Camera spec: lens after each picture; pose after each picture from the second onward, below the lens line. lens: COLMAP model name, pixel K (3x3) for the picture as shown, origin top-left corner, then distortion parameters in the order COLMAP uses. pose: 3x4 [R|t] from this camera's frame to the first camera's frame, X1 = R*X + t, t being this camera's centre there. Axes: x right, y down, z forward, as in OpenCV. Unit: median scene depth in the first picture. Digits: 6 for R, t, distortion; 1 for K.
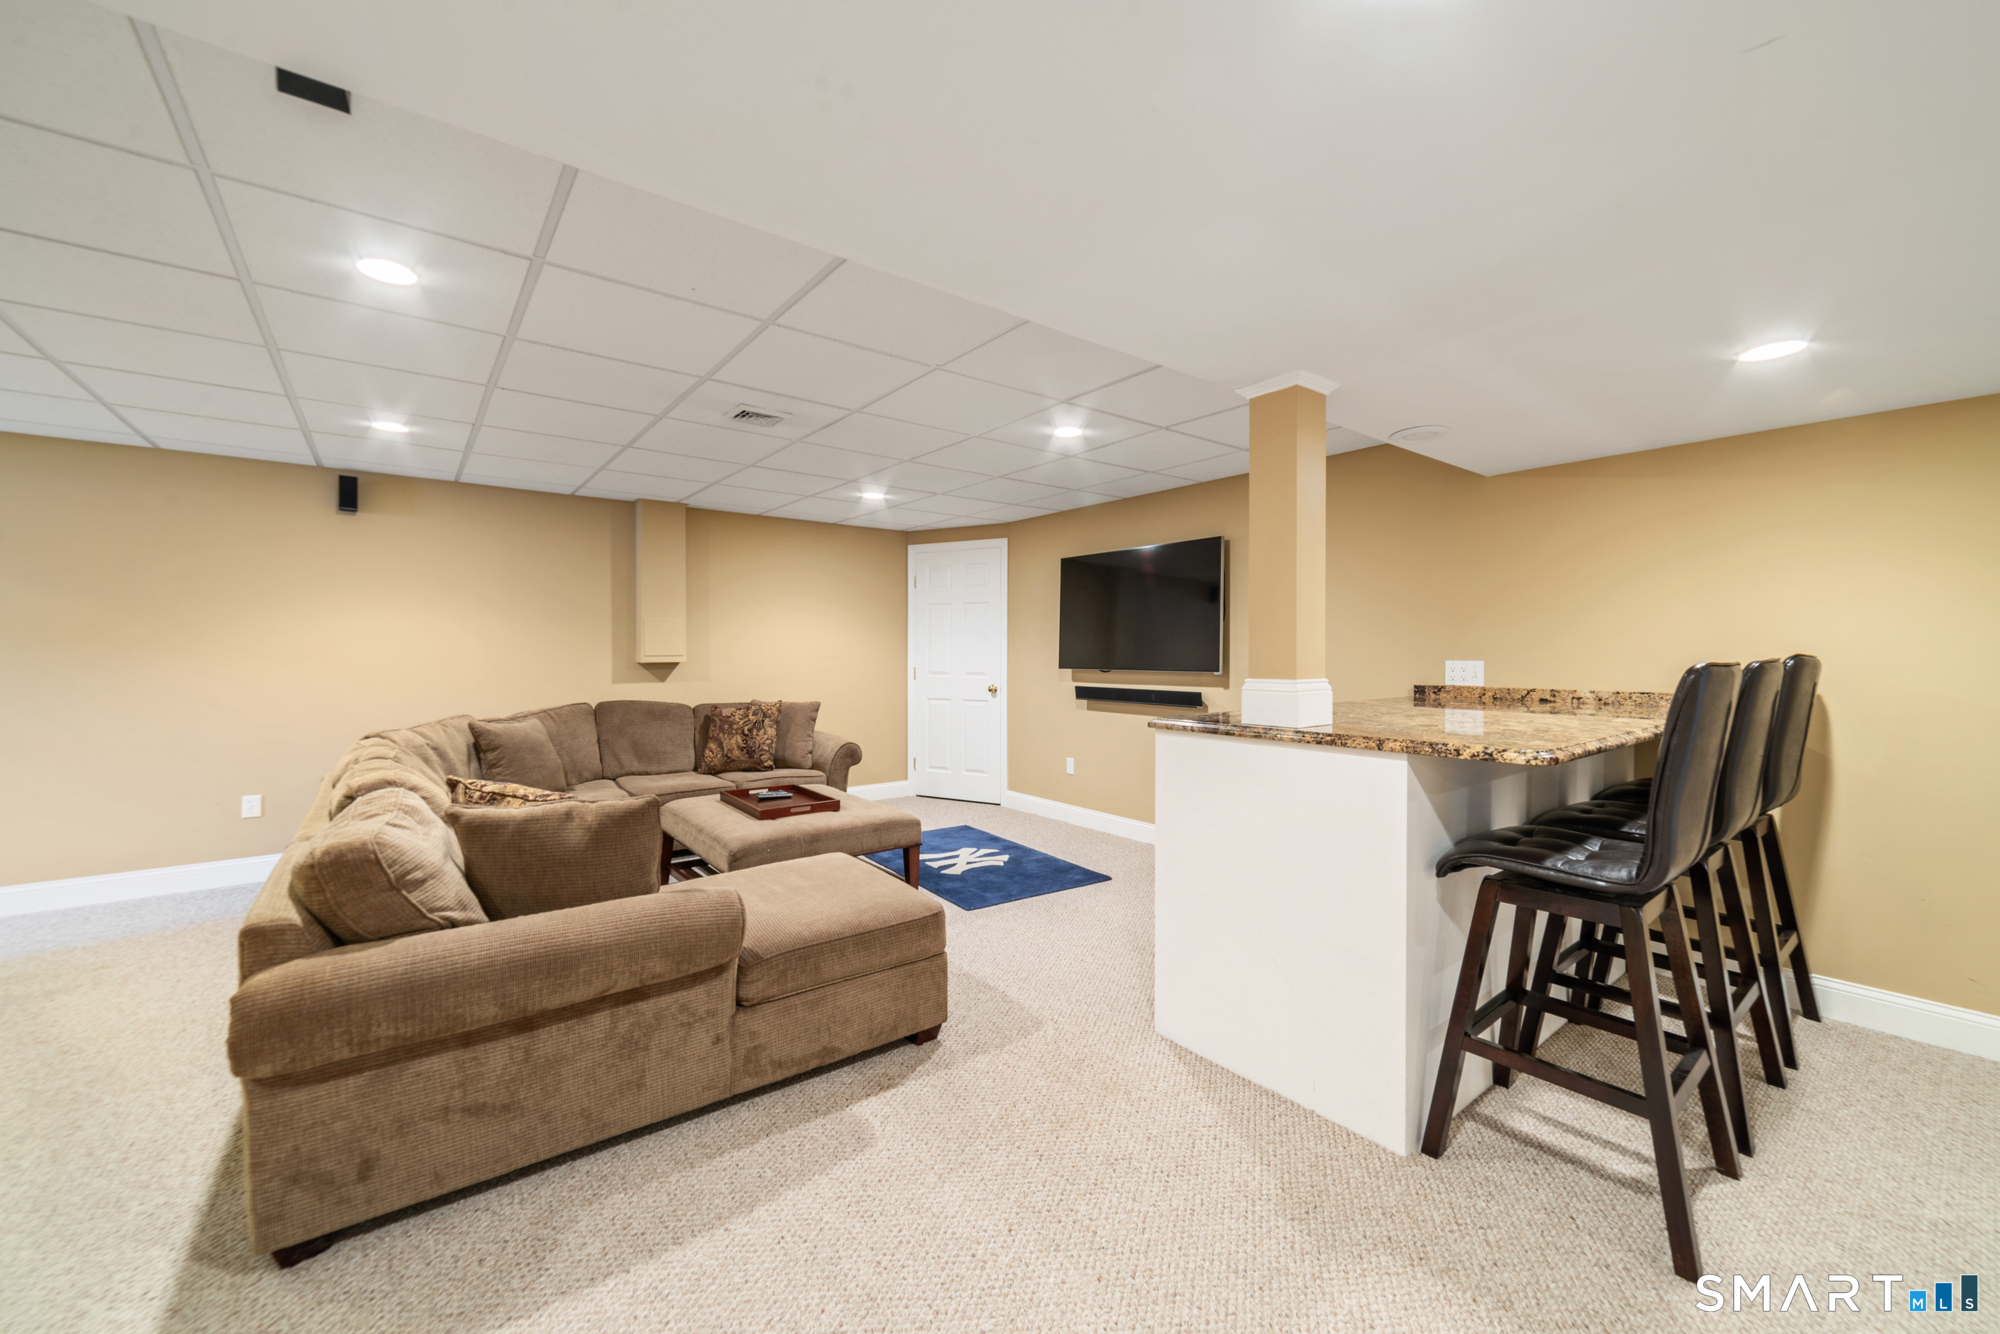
lens RADIAL K [[802.7, 0, 1013.7], [0, 802.7, 661.2], [0, 0, 1]] dist [0.000380, 0.000092]
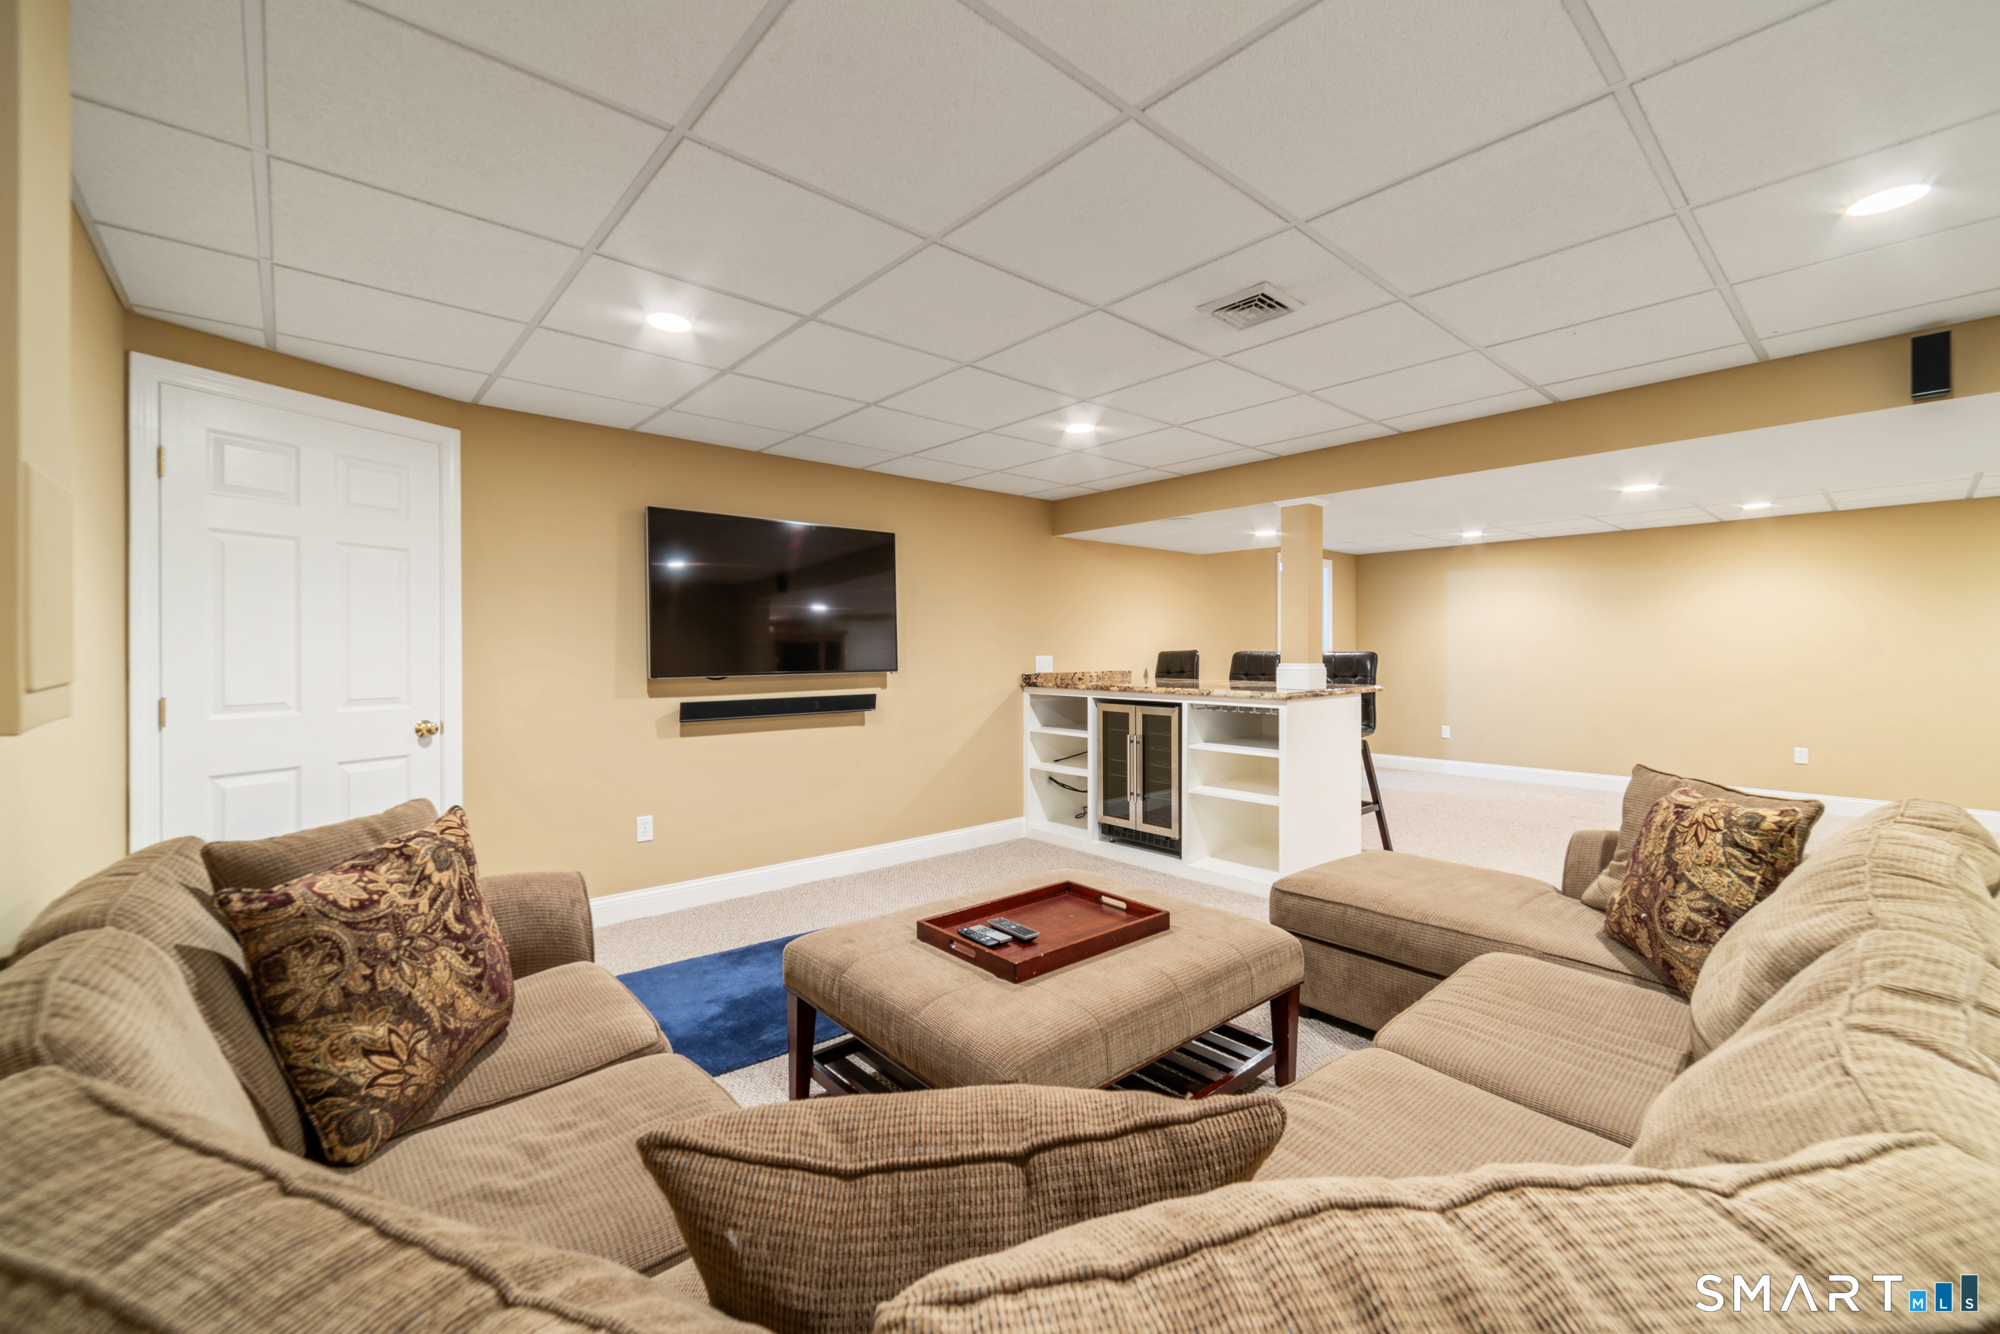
lens RADIAL K [[788.6, 0, 1006.2], [0, 788.6, 632.5], [0, 0, 1]] dist [0.000187, 0.000048]
pose [[-0.049338, 0.020029, 0.998581, -0.962881], [0.013702, 0.999718, -0.019375, -0.018227], [-0.998688, 0.012726, -0.049599, 1.229552]]
